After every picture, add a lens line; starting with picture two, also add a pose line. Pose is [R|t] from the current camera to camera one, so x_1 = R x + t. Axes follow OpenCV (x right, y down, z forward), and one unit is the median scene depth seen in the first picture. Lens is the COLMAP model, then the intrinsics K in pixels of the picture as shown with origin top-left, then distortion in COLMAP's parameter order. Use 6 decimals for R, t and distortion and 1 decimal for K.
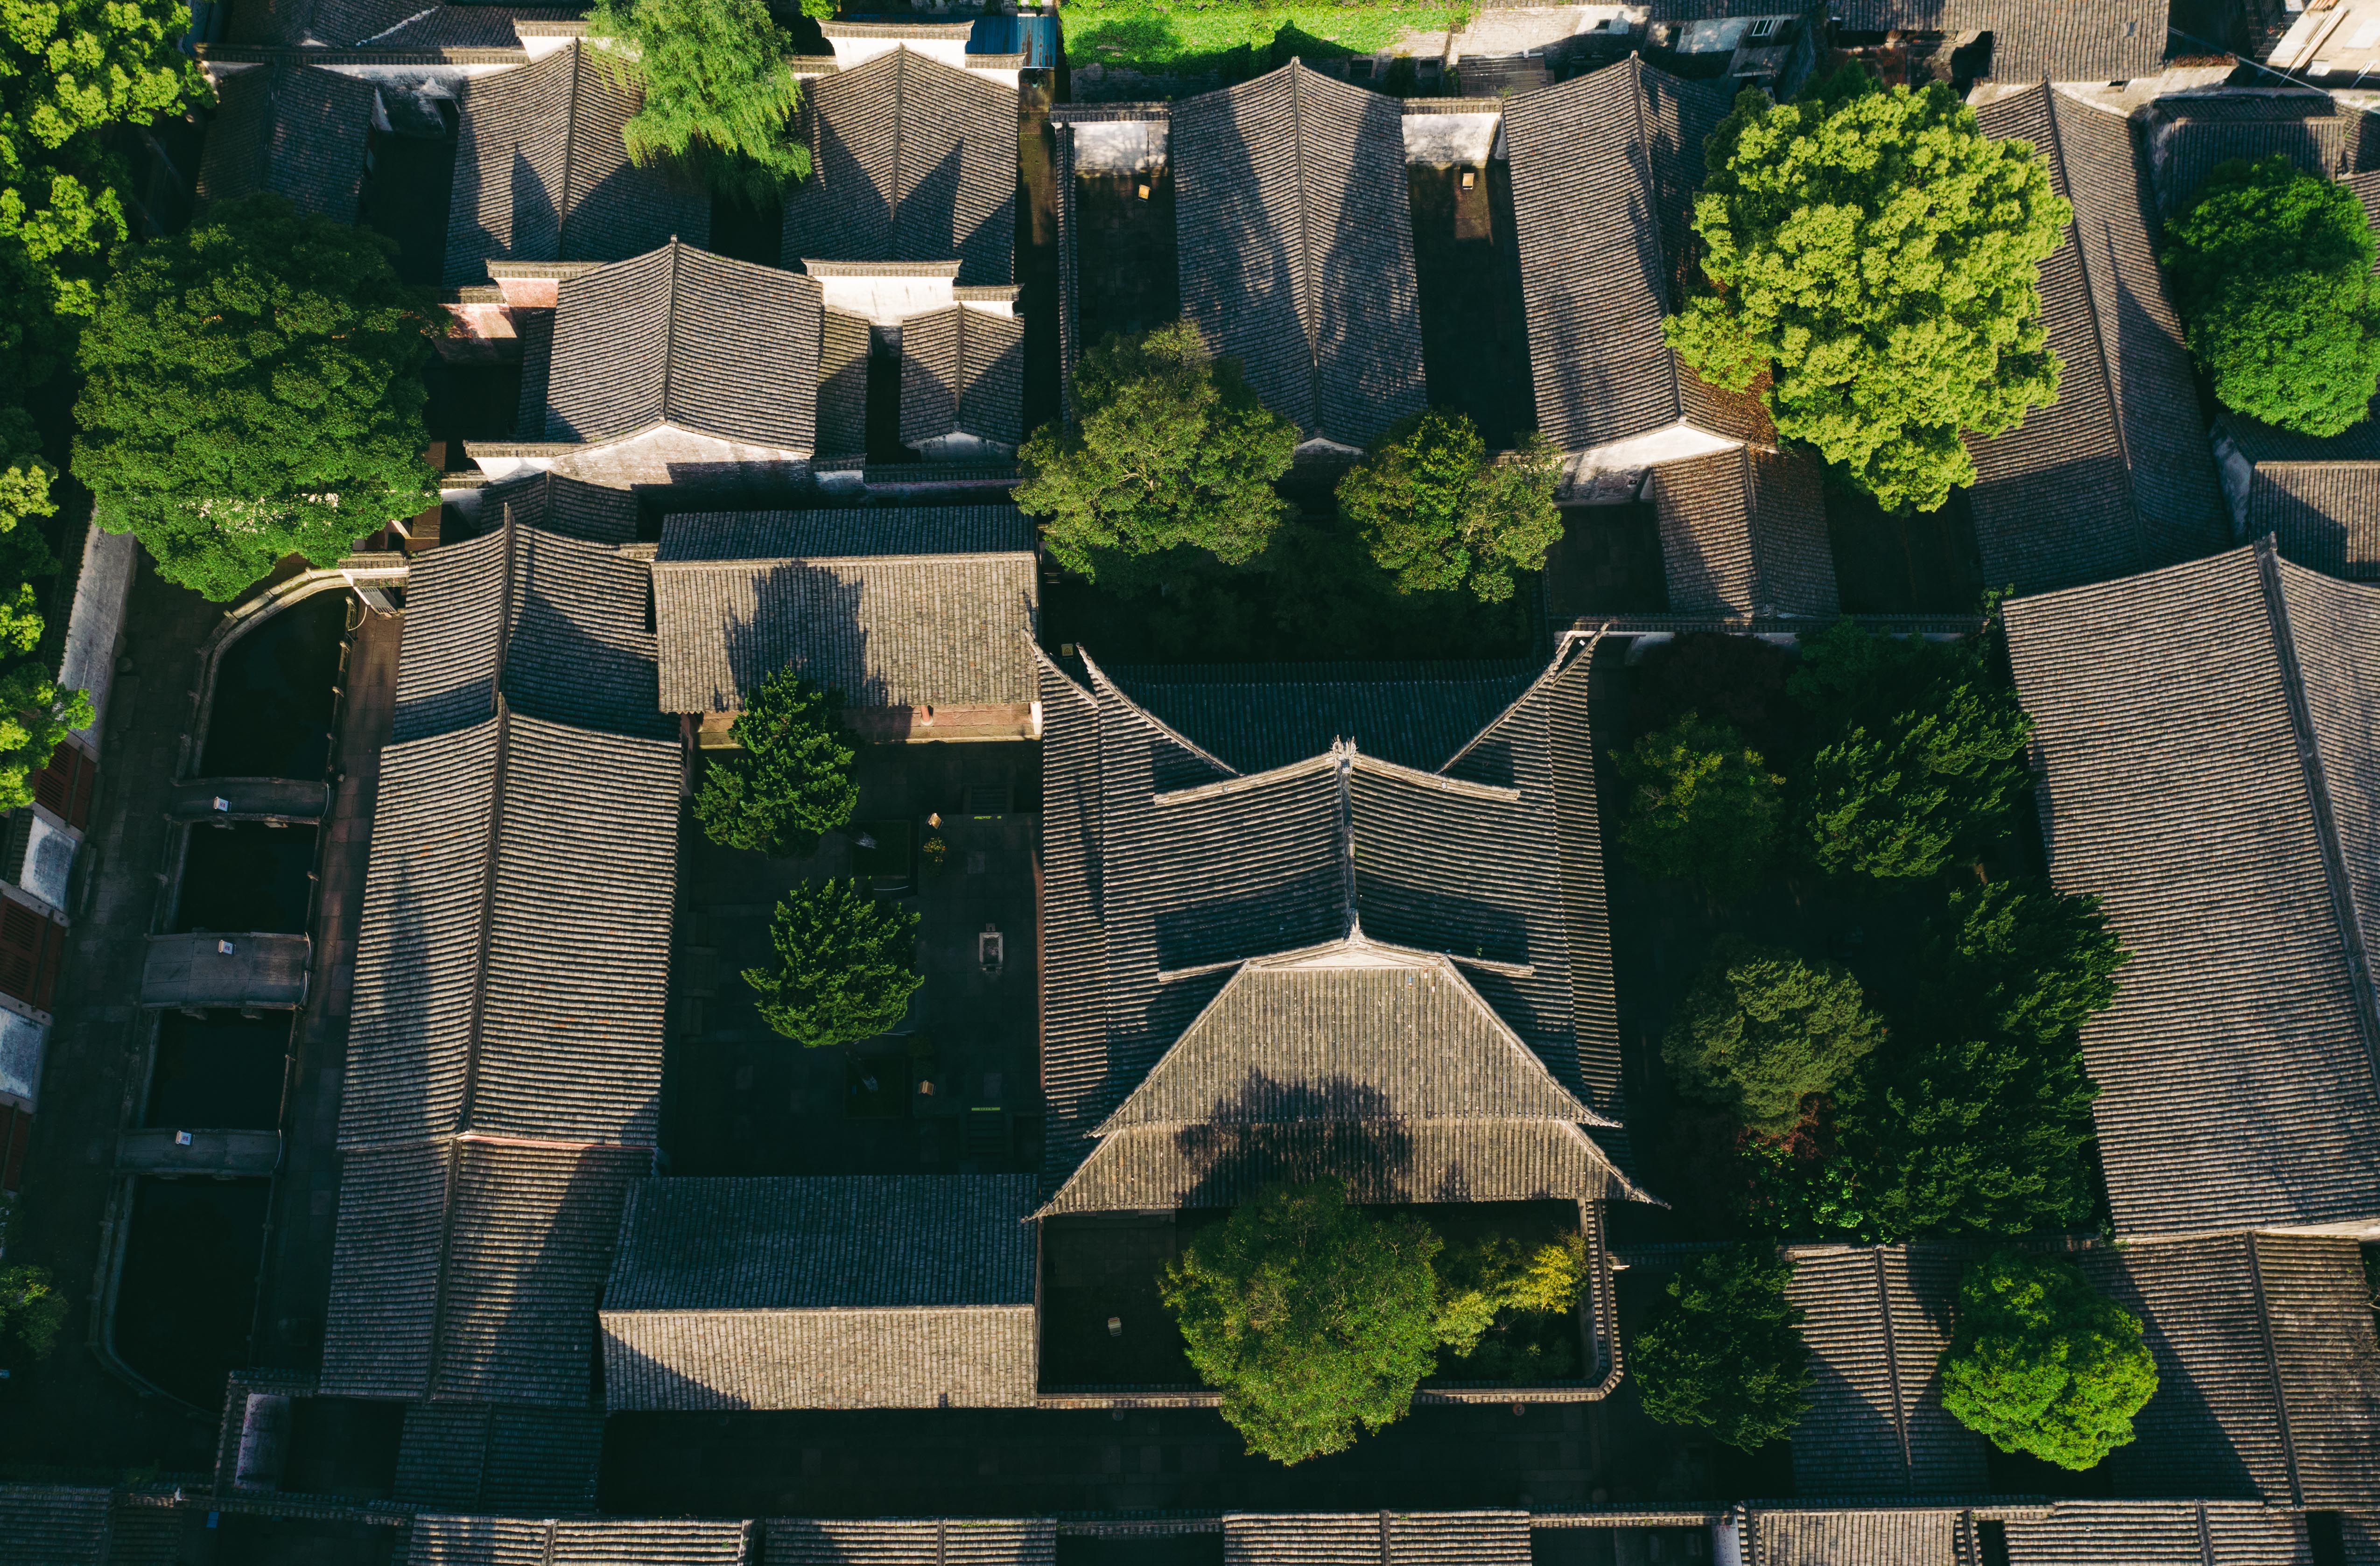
lens RADIAL K [[1986.2, 0, 1187.9], [0, 1986.2, 785.9], [0, 0, 1]] dist [-0.012293, 0.009211]
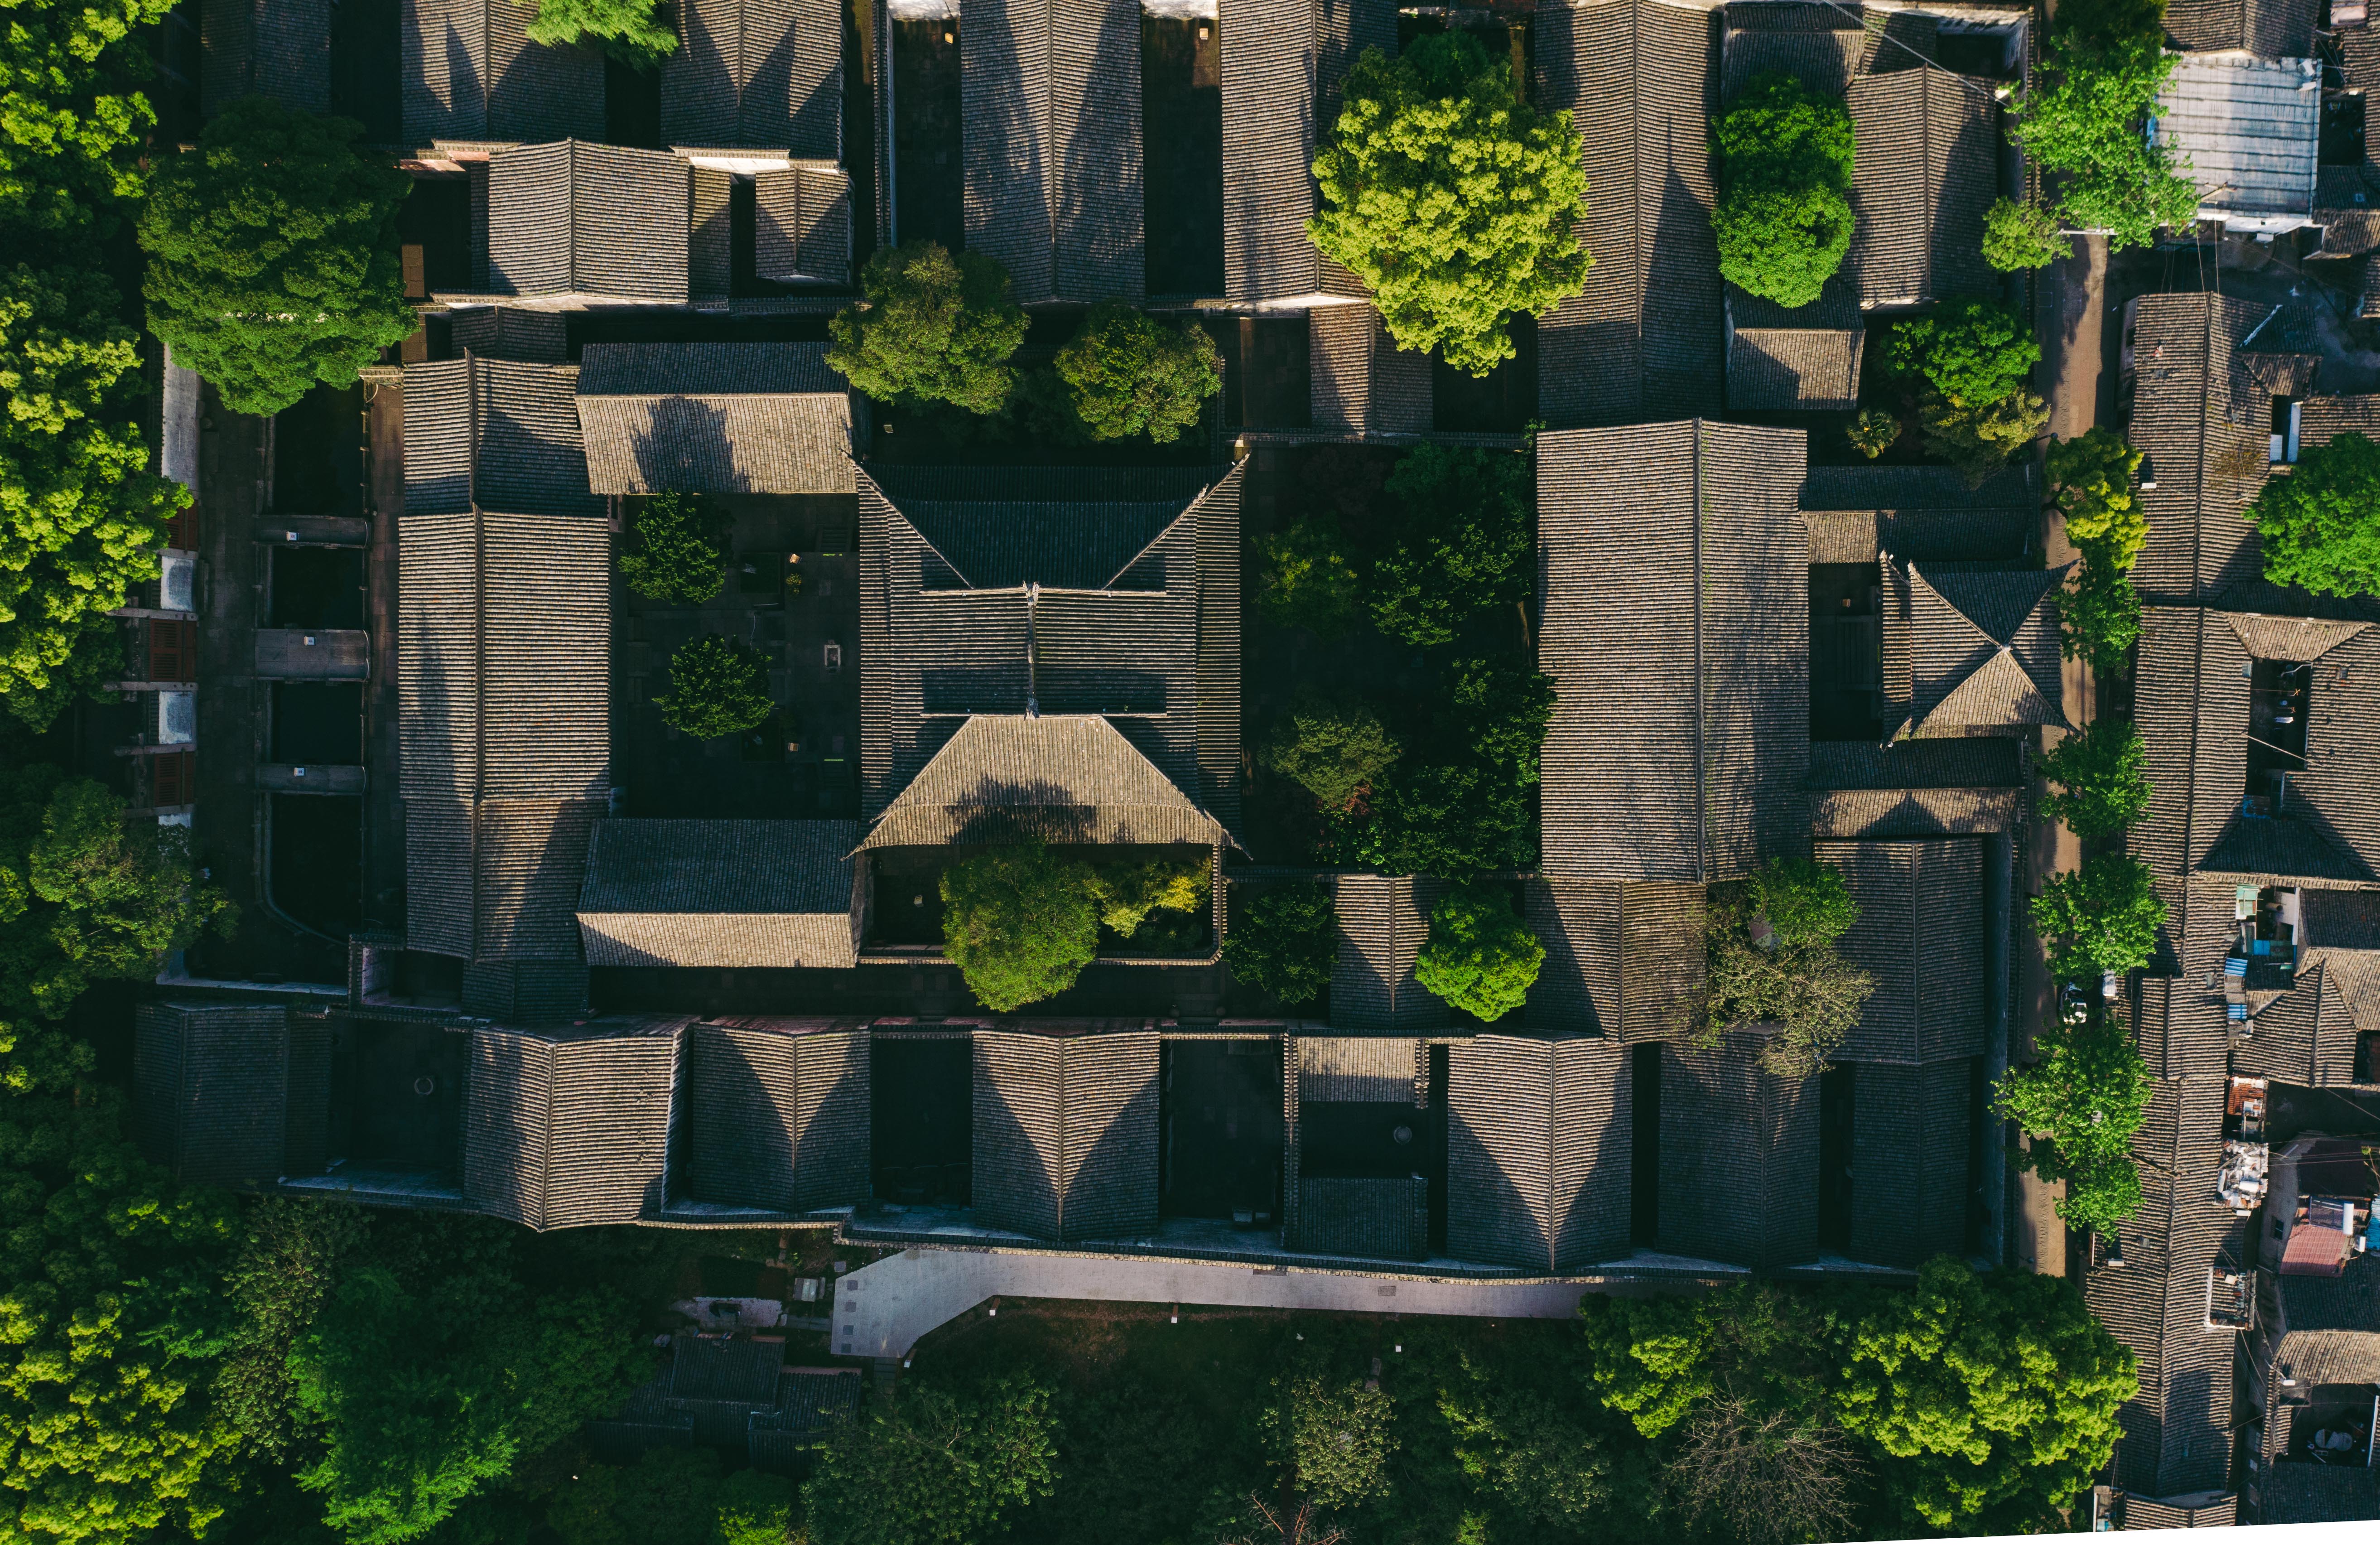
lens RADIAL K [[1726.7, 0, 1190.0], [0, 1726.7, 772.1], [0, 0, 1]] dist [-0.006292, 0.004387]
pose [[0.999807, 0.017285, 0.009332, 0.165814], [-0.019368, 0.946665, 0.321637, -0.271291], [-0.003275, -0.321756, 0.946817, -0.255063]]
